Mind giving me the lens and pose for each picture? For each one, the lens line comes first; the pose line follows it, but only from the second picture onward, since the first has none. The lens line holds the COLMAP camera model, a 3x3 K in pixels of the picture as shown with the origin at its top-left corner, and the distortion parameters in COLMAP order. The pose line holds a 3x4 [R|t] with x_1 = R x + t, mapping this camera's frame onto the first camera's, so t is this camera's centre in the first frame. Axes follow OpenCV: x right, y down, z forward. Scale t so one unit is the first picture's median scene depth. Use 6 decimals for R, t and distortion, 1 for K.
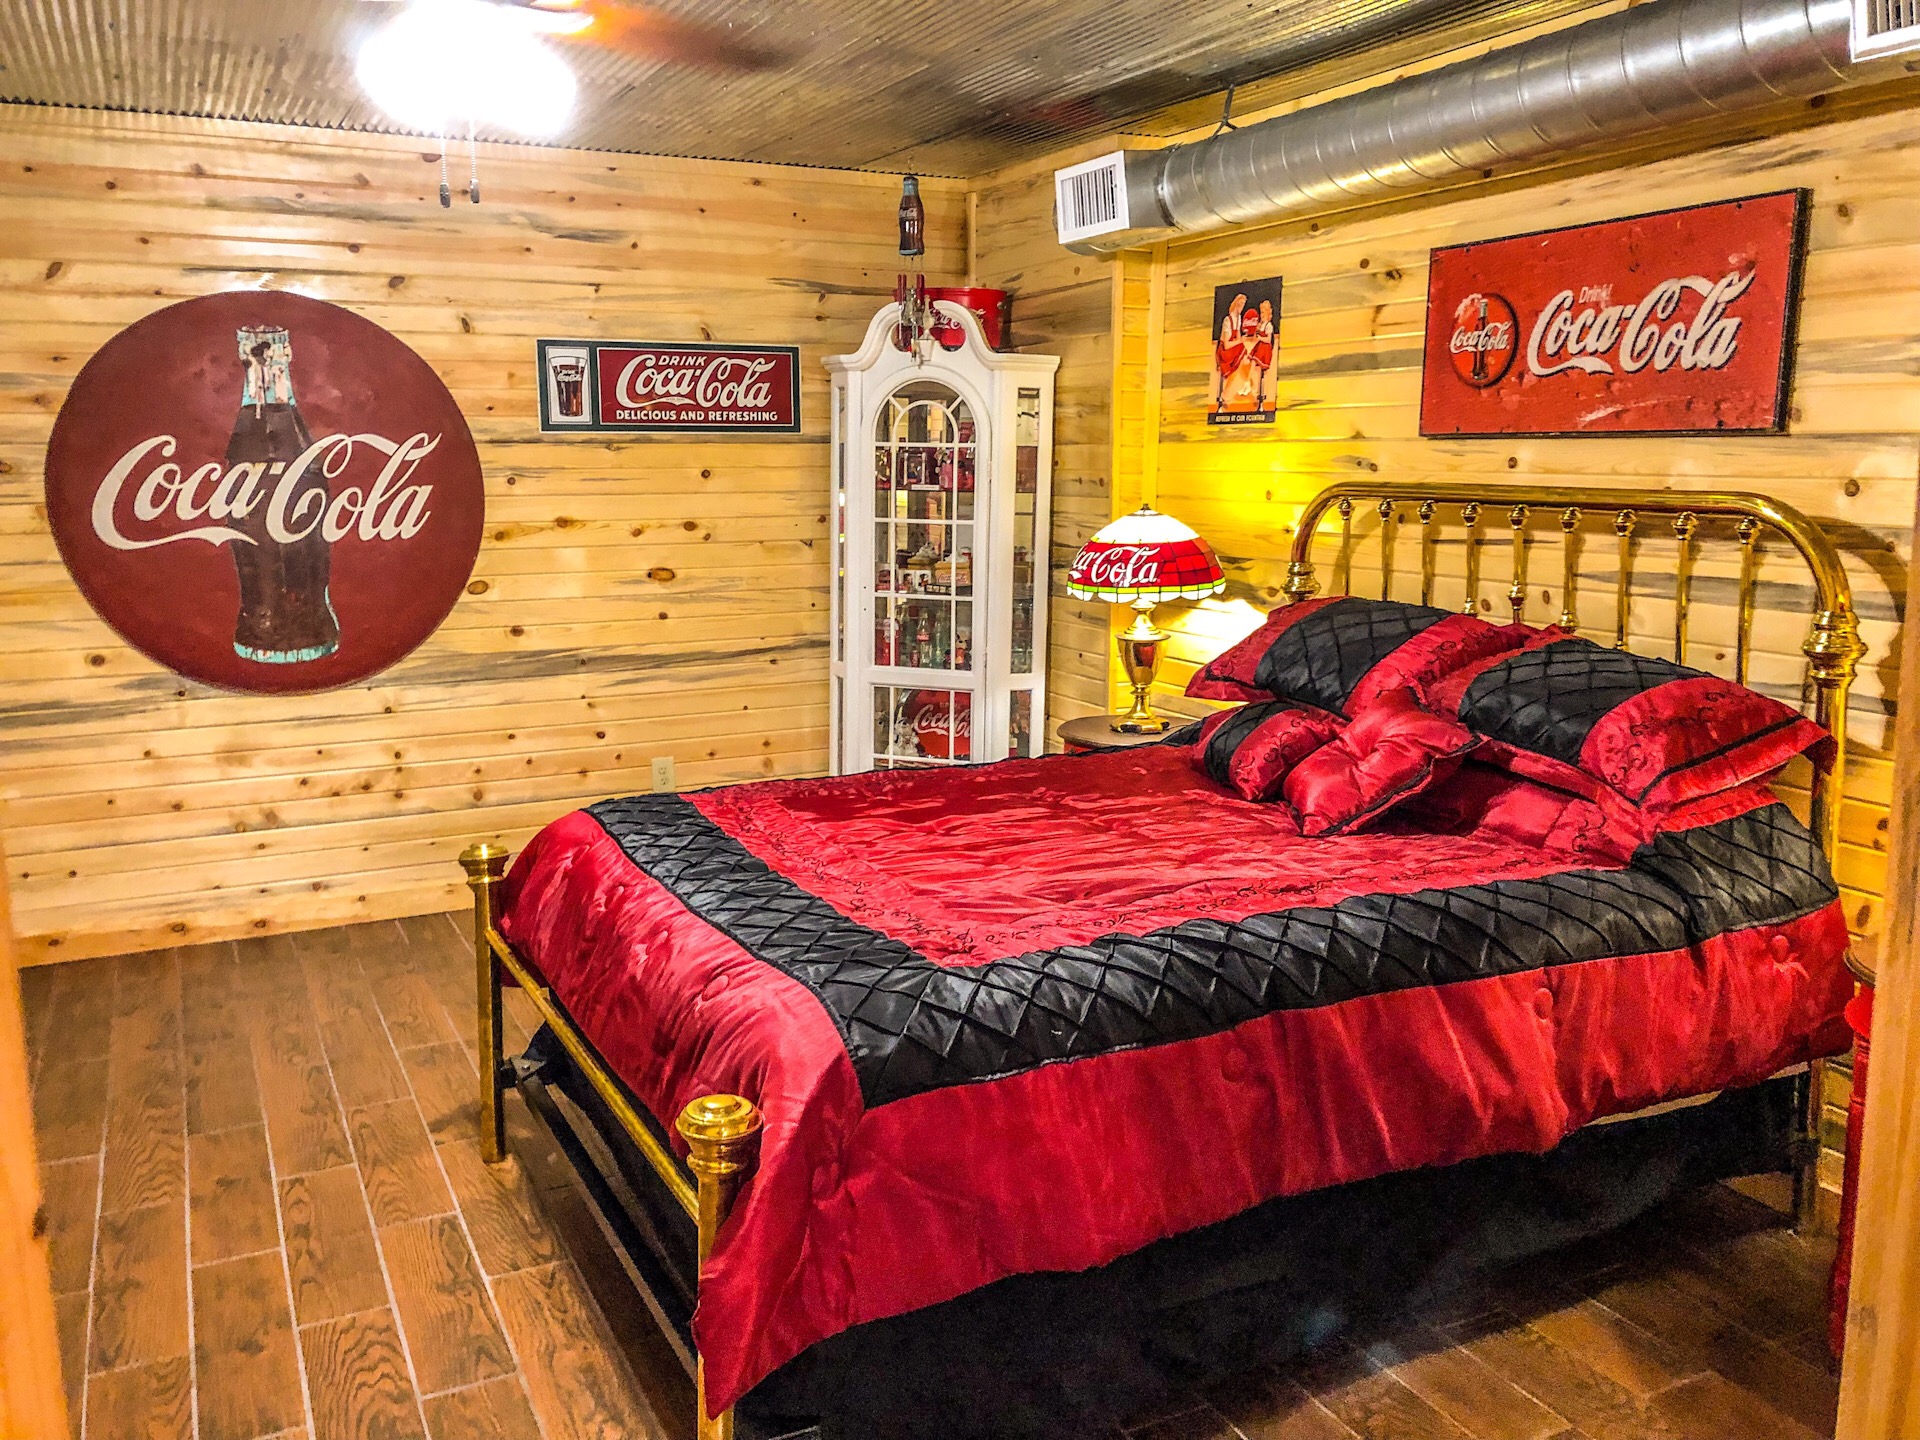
lens RADIAL K [[1571.6, 0, 956.5], [0, 1571.6, 717.3], [0, 0, 1]] dist [0.055440, -0.060684]
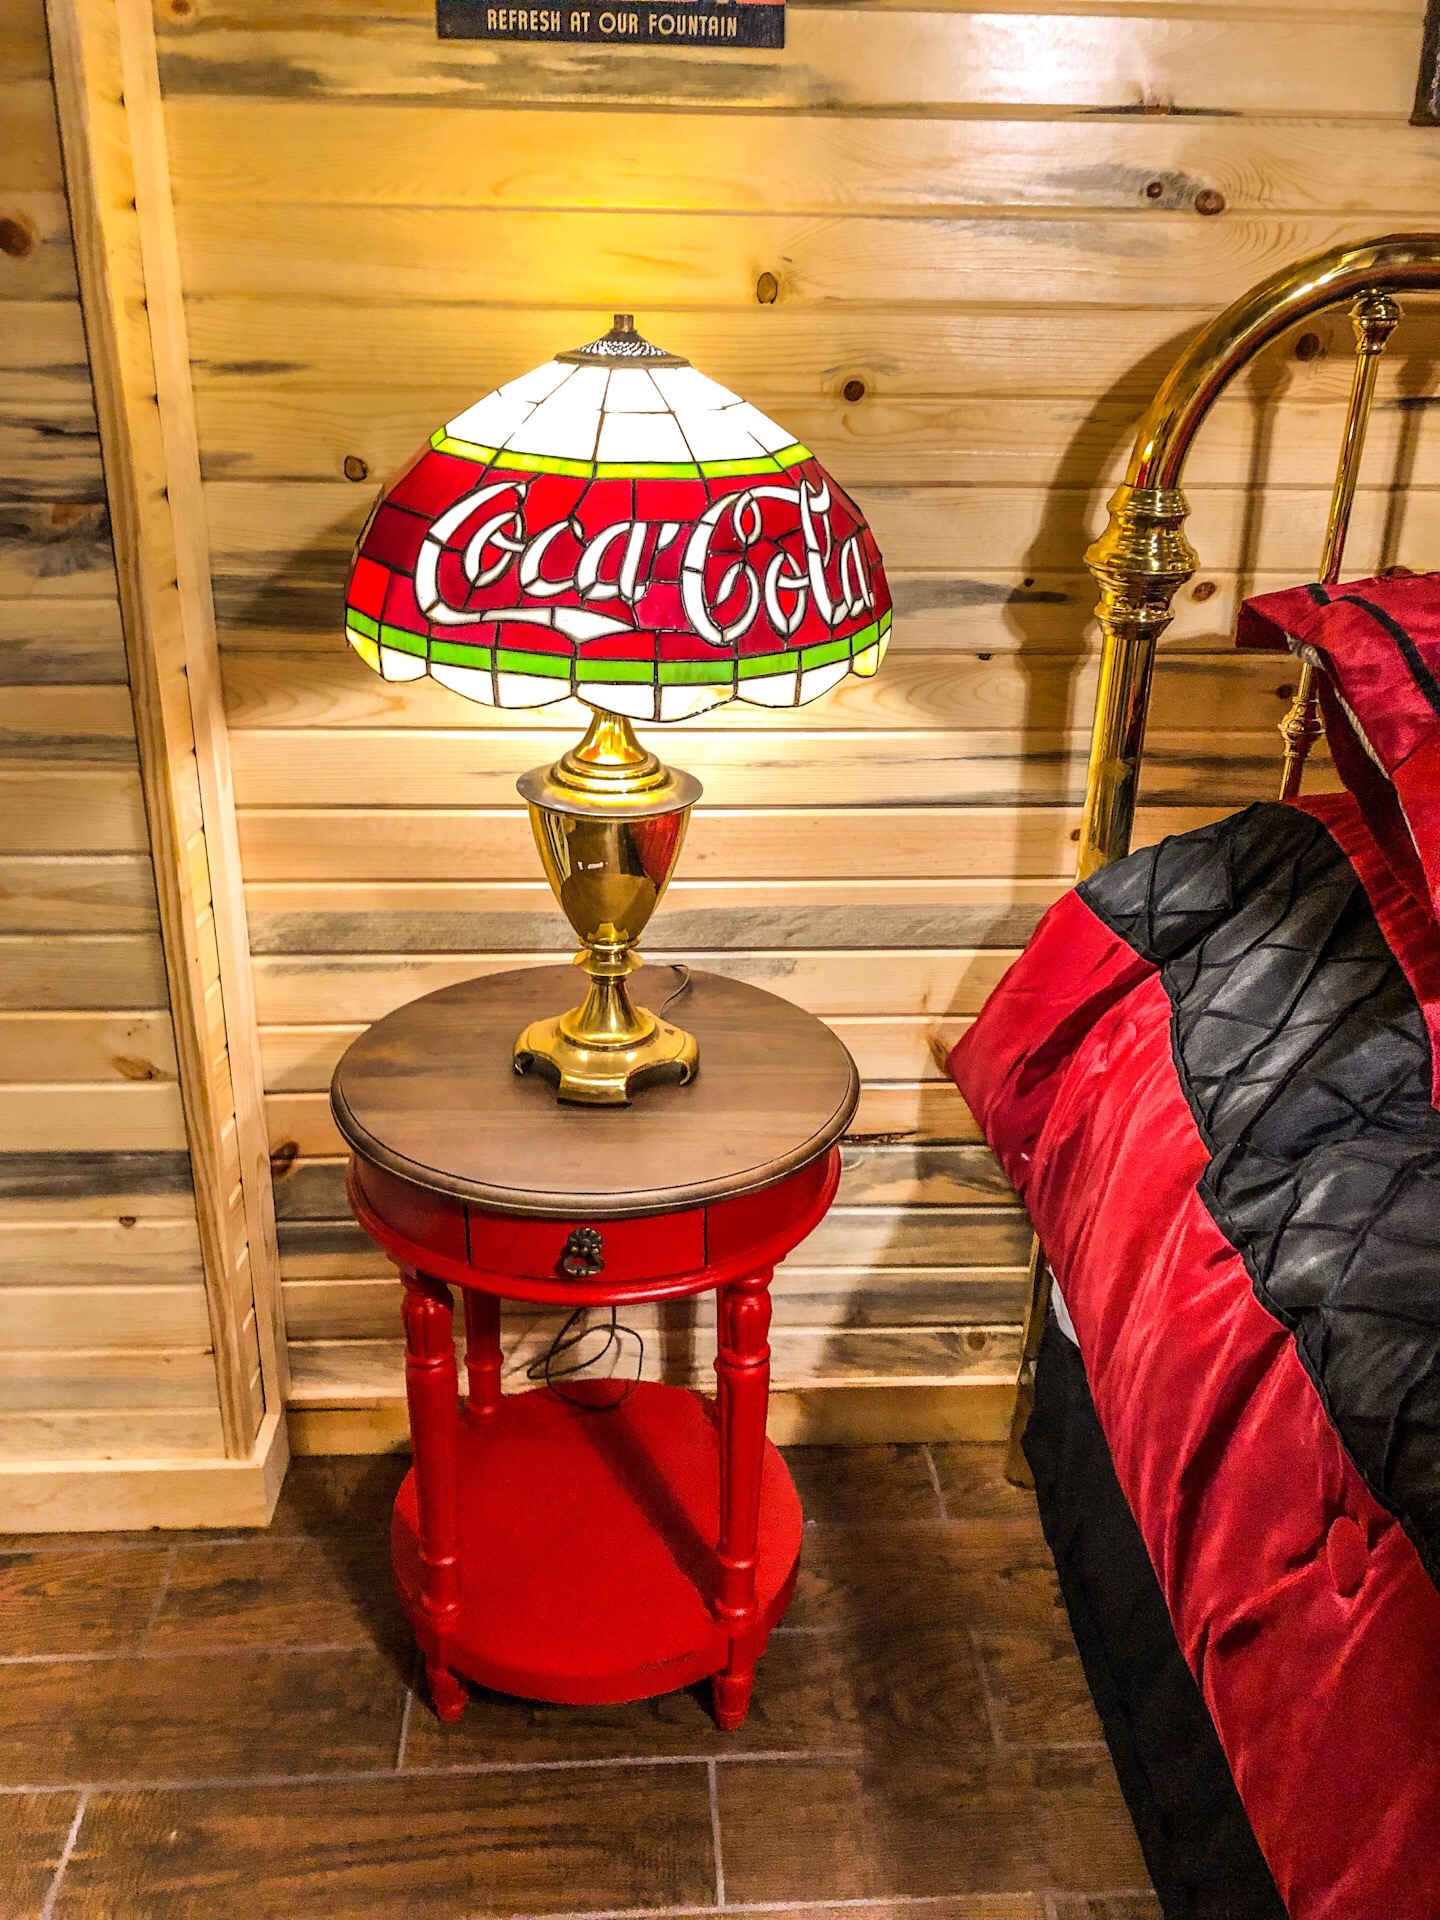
lens RADIAL K [[1571.6, 0, 716.9], [0, 1571.6, 942.5], [0, 0, 1]] dist [0.055440, -0.060684]
pose [[0.400065, -0.344339, 0.849340, -0.149372], [0.141545, 0.938830, 0.313948, -0.122061], [-0.905490, -0.005380, 0.424333, 0.898711]]
